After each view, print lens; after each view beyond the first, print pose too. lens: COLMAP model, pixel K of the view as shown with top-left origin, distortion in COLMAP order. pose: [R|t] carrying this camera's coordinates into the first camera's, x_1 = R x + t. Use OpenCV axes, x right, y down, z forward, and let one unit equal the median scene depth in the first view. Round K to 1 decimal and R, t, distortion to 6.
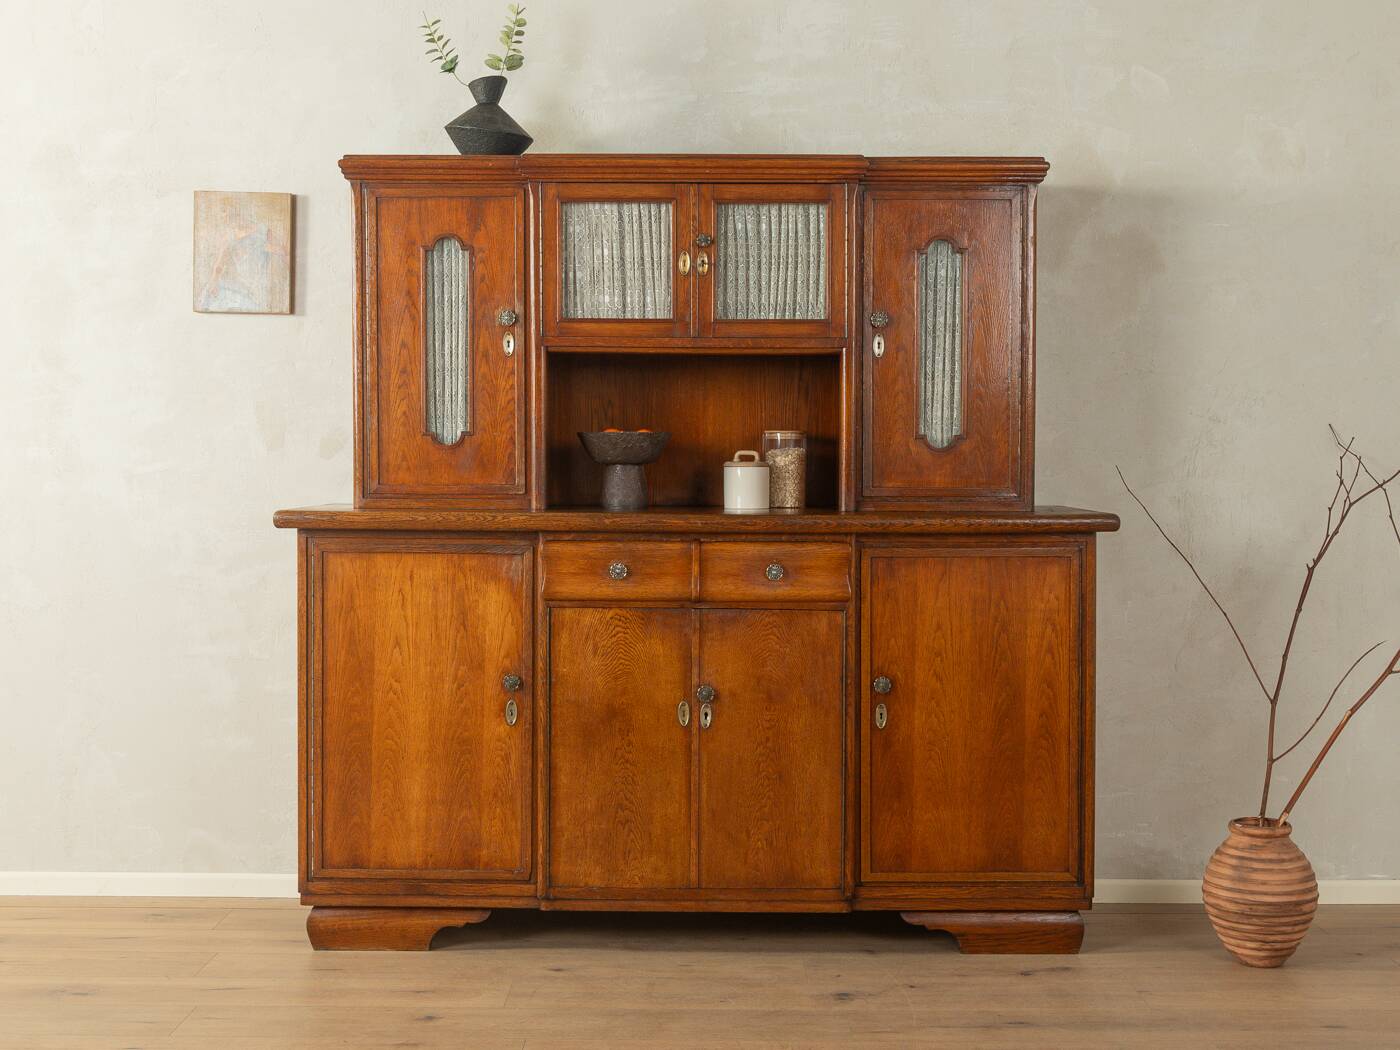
lens RADIAL K [[1841.8, 0, 709.2], [0, 1841.8, 520.7], [0, 0, 1]] dist [-0.002002, 0.000000]
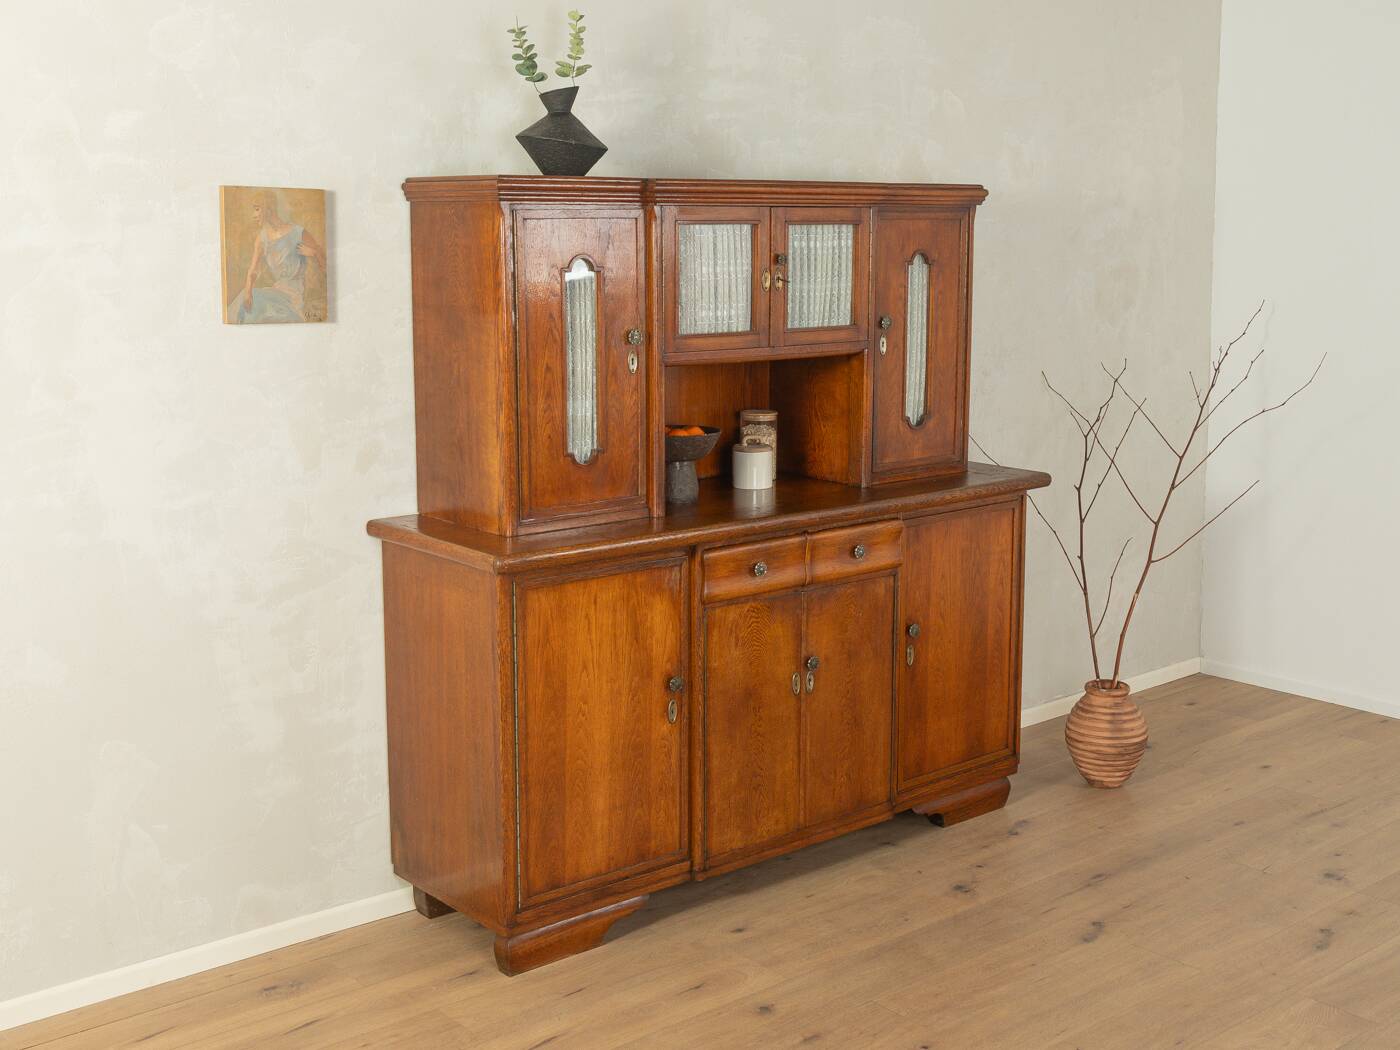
lens RADIAL K [[1717.0, 0, 754.6], [0, 1717.0, 473.4], [0, 0, 1]] dist [-0.005788, 0.000000]
pose [[0.744591, -0.101551, 0.659751, -0.716161], [0.018960, 0.991179, 0.131167, -0.162616], [-0.667251, -0.085157, 0.739949, 0.243412]]
